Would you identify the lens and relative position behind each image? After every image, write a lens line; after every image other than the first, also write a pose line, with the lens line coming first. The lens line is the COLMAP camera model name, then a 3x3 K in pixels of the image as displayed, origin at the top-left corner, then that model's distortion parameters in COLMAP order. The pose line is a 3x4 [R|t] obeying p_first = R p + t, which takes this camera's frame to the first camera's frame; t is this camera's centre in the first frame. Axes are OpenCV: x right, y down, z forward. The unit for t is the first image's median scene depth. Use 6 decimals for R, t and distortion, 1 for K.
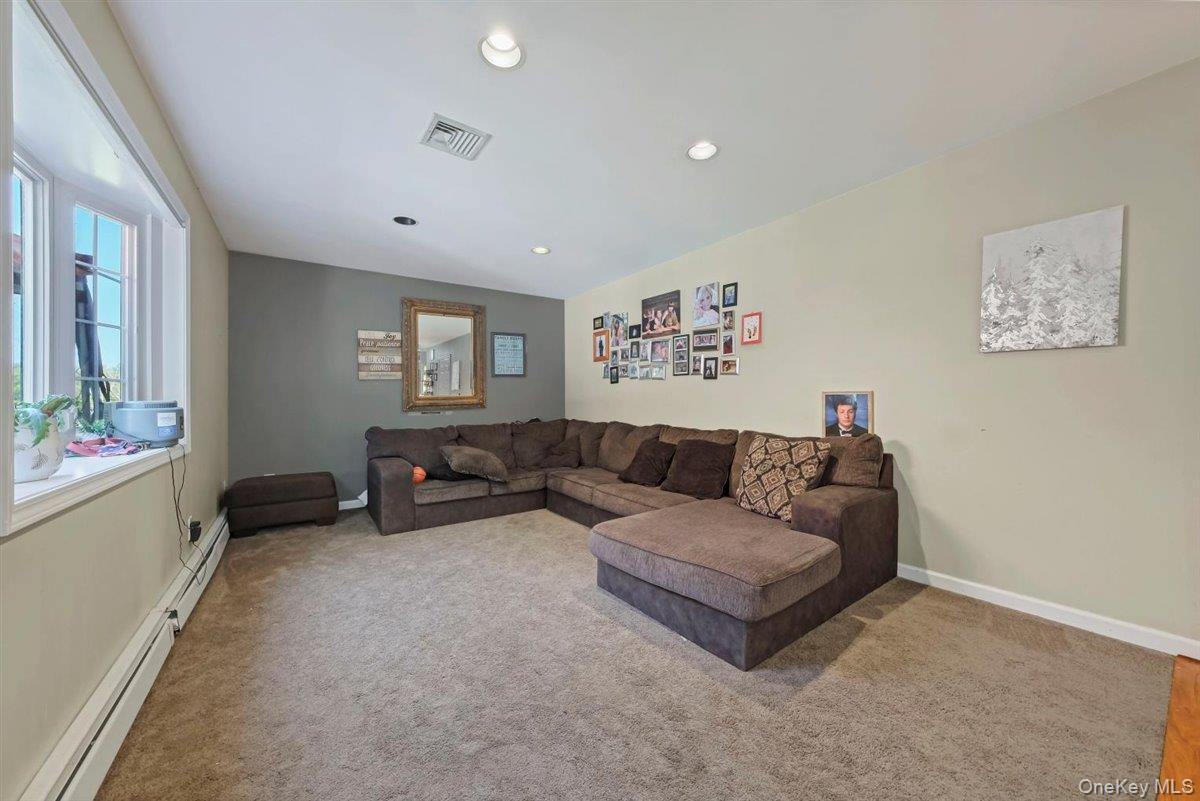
lens RADIAL K [[421.5, 0, 602.1], [0, 421.5, 397.7], [0, 0, 1]] dist [0.002539, 0.000218]
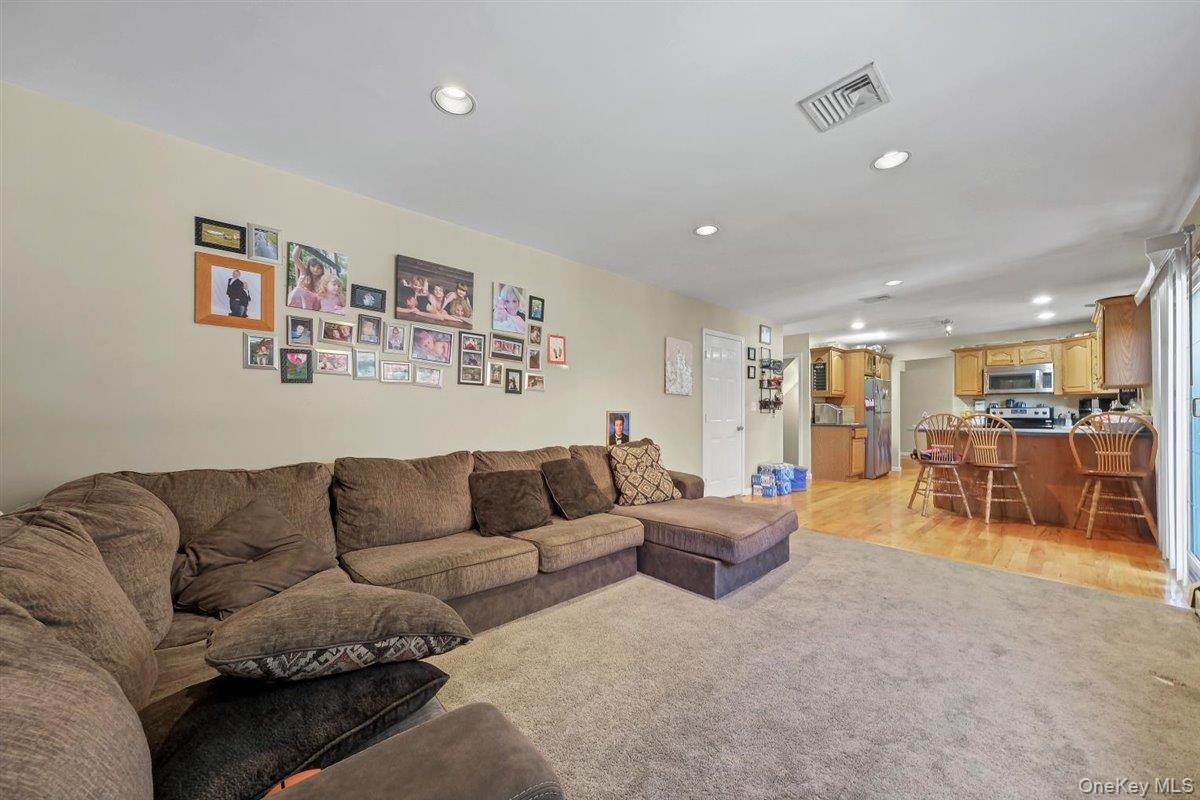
lens RADIAL K [[421.5, 0, 610.8], [0, 421.5, 414.7], [0, 0, 1]] dist [0.002539, 0.000218]
pose [[-0.112455, 0.004662, 0.993646, -0.621160], [-0.004896, 0.999974, -0.005246, 0.003981], [-0.993645, -0.005455, -0.112429, 0.858565]]
